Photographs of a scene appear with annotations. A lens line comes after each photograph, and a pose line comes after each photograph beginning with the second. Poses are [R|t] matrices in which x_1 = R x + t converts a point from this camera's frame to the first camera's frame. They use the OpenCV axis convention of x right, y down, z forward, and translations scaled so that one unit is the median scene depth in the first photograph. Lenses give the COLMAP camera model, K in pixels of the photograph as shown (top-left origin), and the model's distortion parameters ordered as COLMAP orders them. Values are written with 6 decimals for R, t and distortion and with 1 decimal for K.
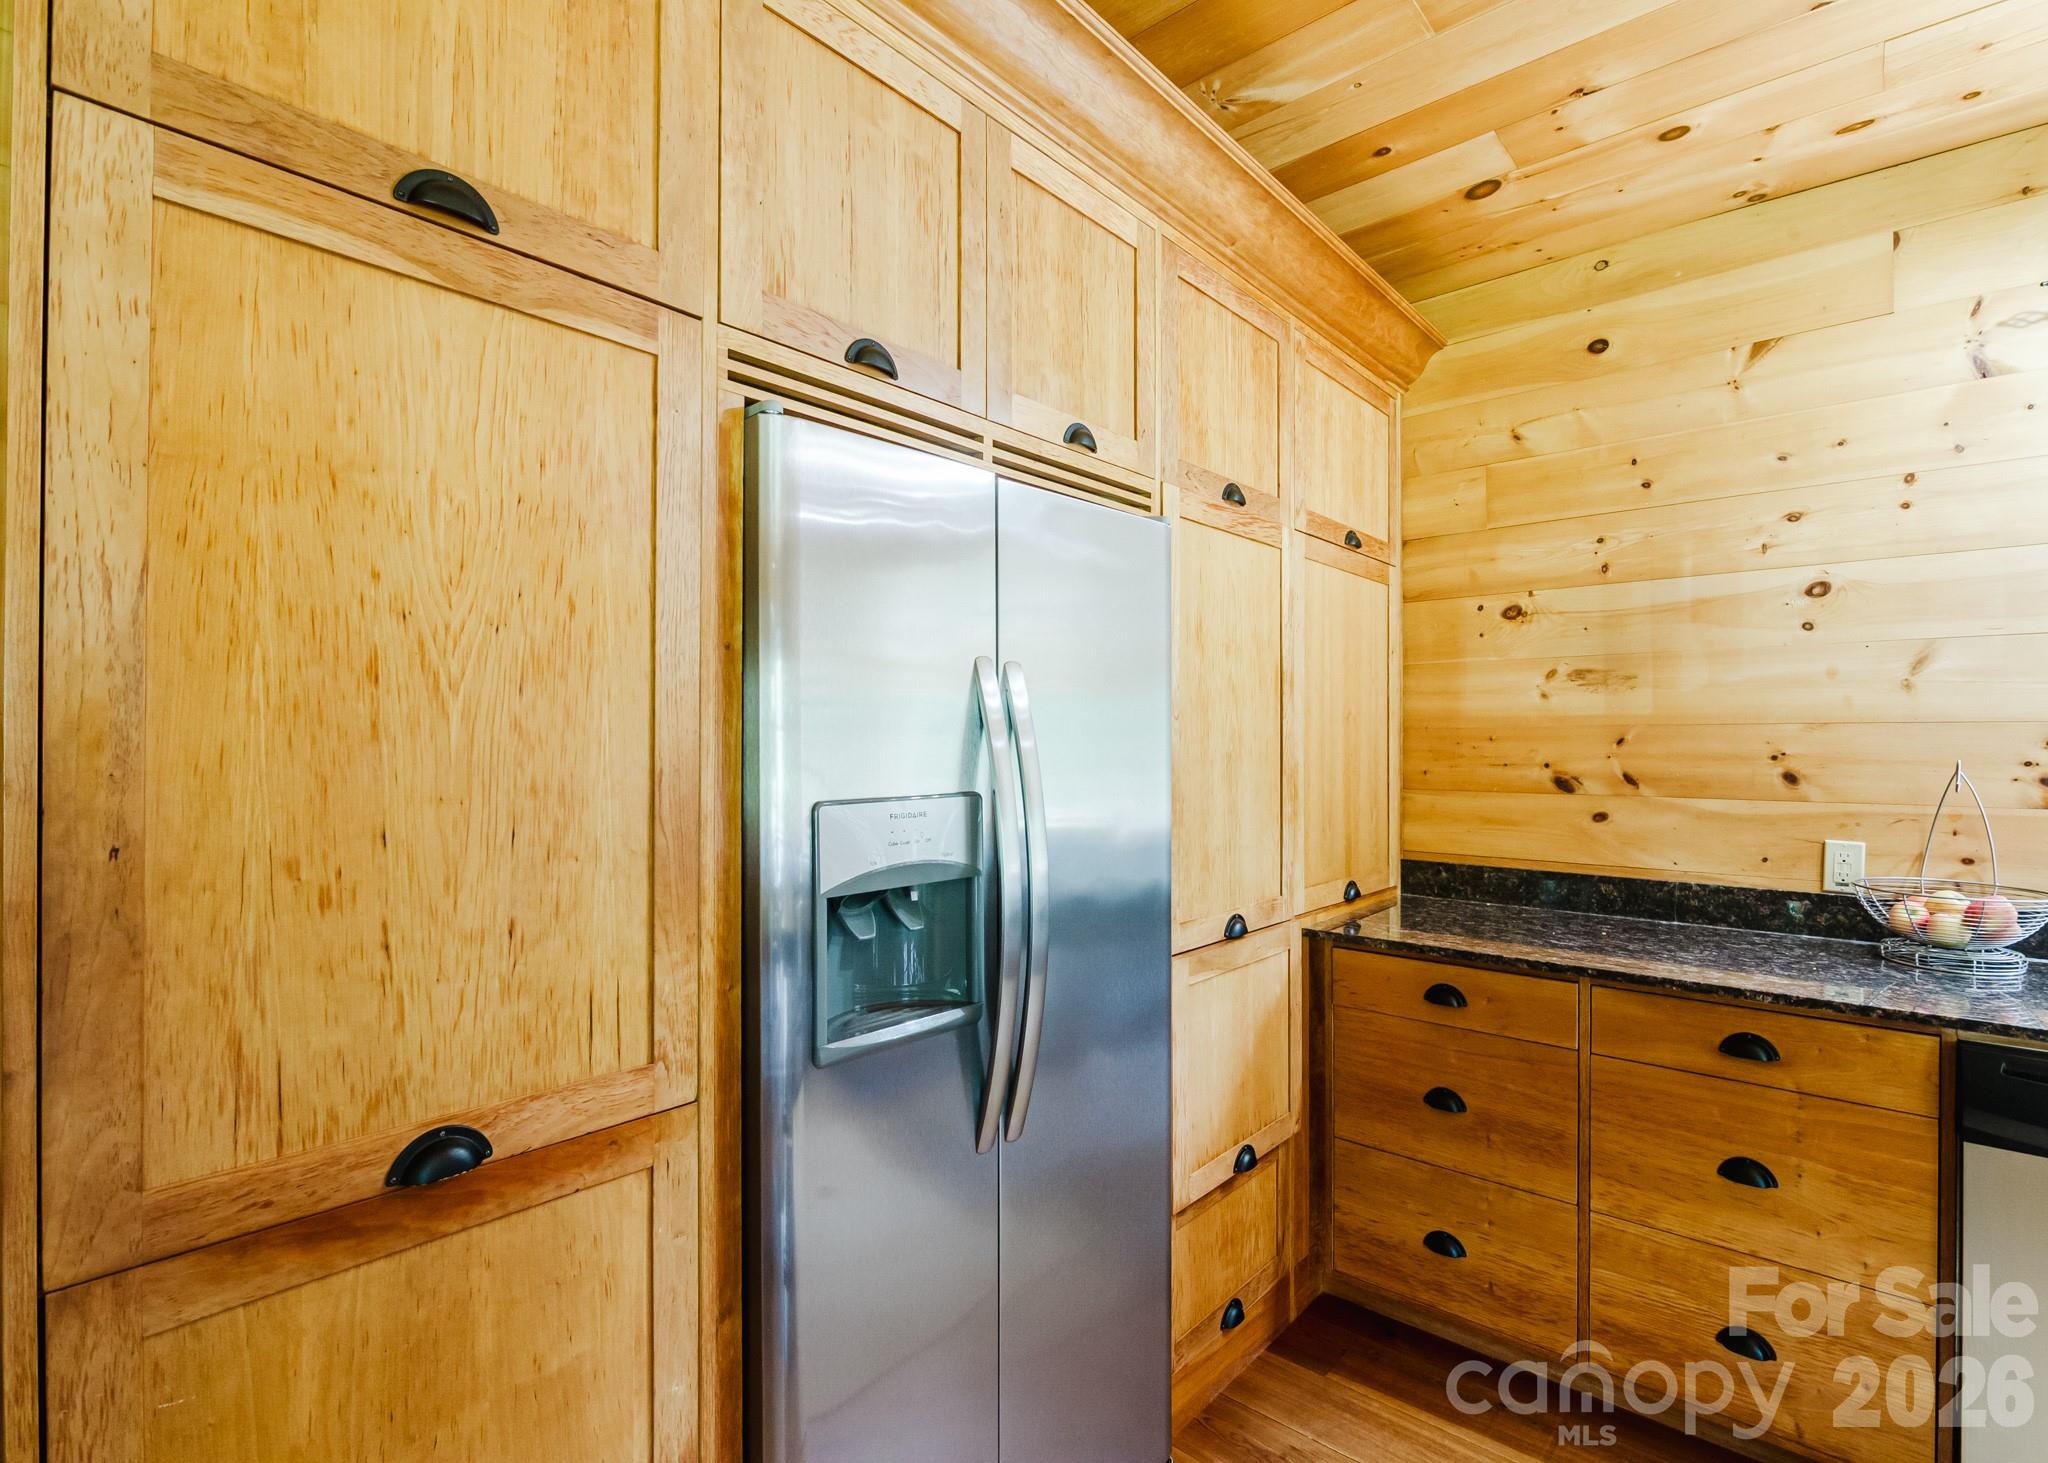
lens RADIAL K [[962.2, 0, 1033.7], [0, 962.2, 736.4], [0, 0, 1]] dist [-0.007404, -0.001094]
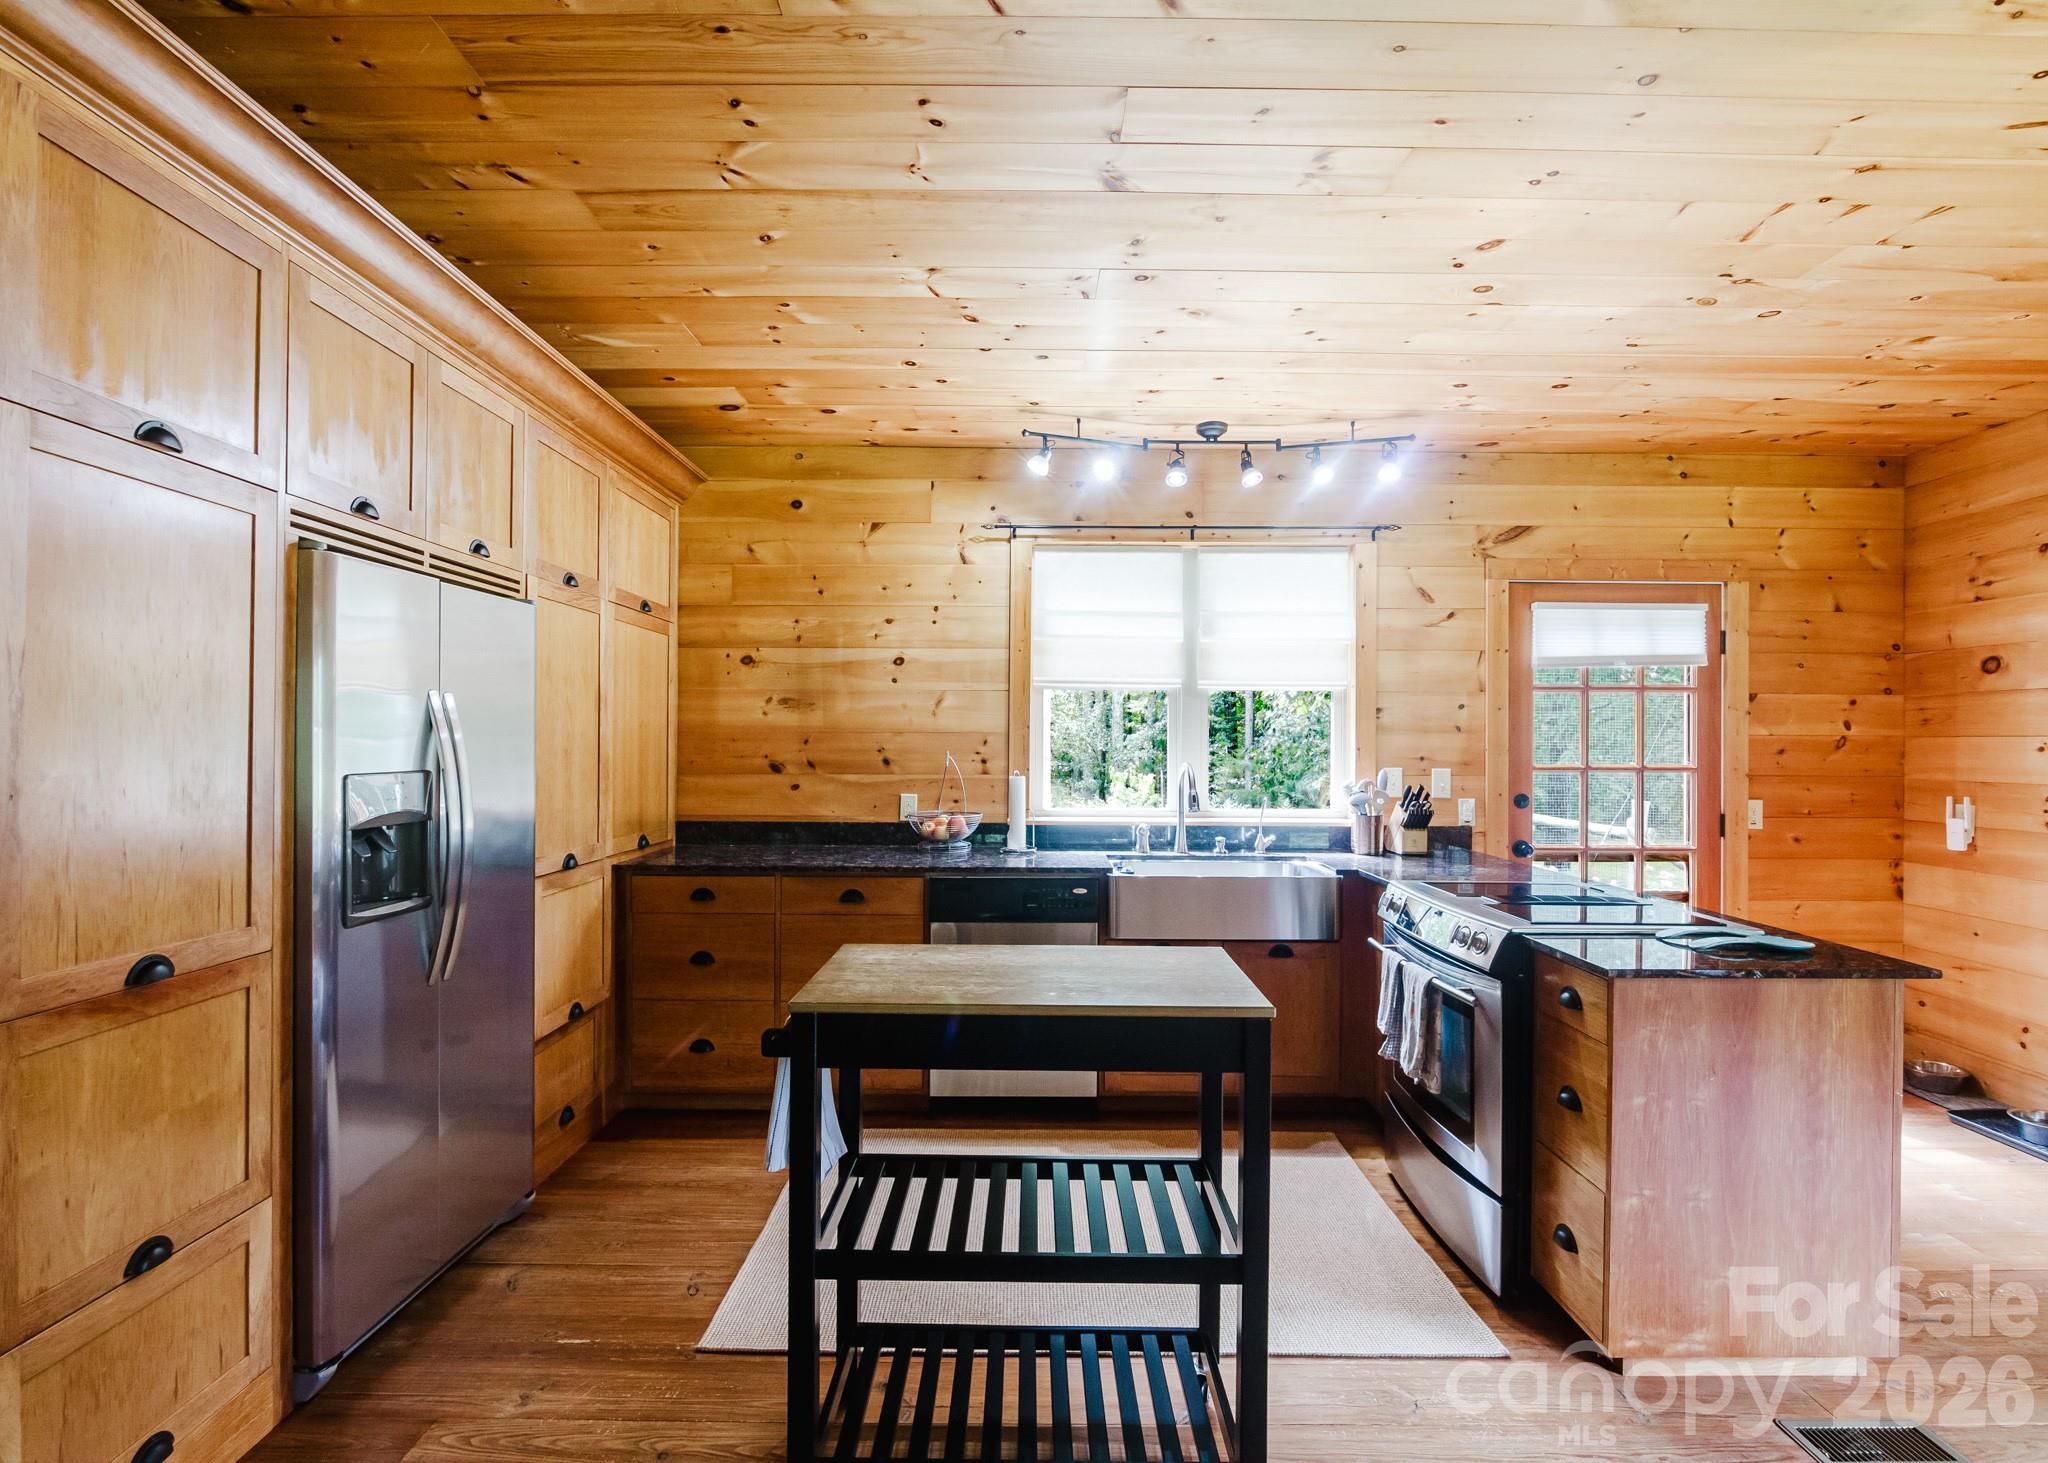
lens RADIAL K [[962.2, 0, 1033.7], [0, 962.2, 736.4], [0, 0, 1]] dist [-0.007404, -0.001094]
pose [[0.747133, 0.006540, 0.664642, -0.244851], [-0.006137, 0.999977, -0.002941, -0.001981], [-0.664646, -0.001881, 0.747156, -0.607555]]
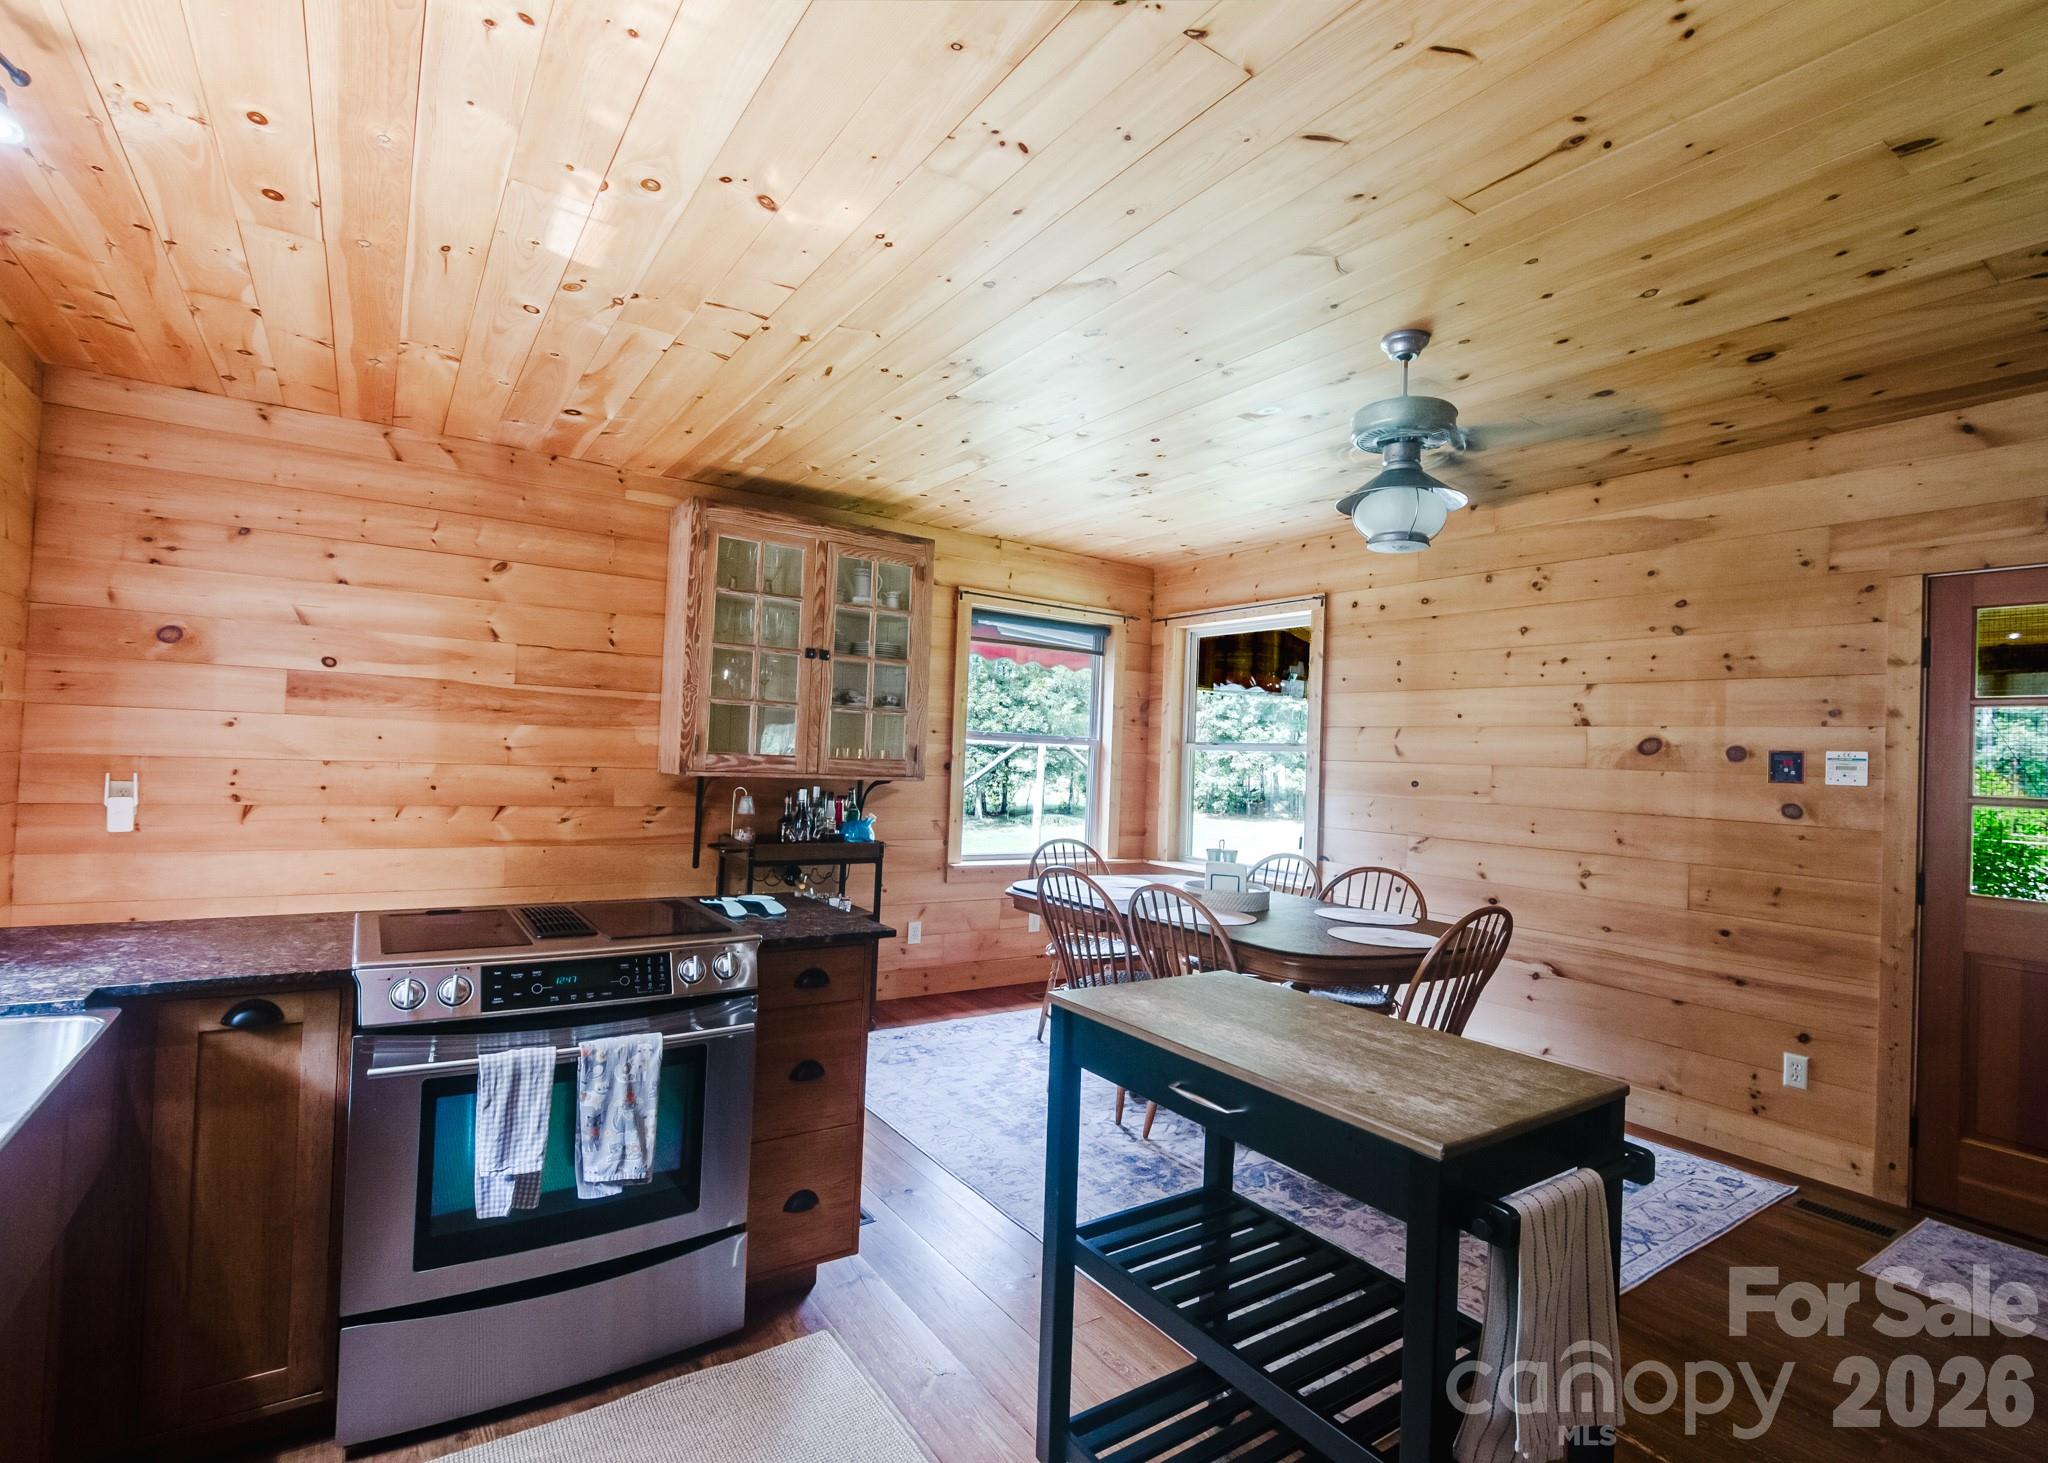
lens RADIAL K [[962.2, 0, 1033.7], [0, 962.2, 736.4], [0, 0, 1]] dist [-0.007404, -0.001094]
pose [[-0.968287, -0.036182, 0.247207, 0.926446], [-0.041773, 0.998975, -0.017408, -0.004990], [-0.246324, -0.027183, -0.968806, 2.188701]]
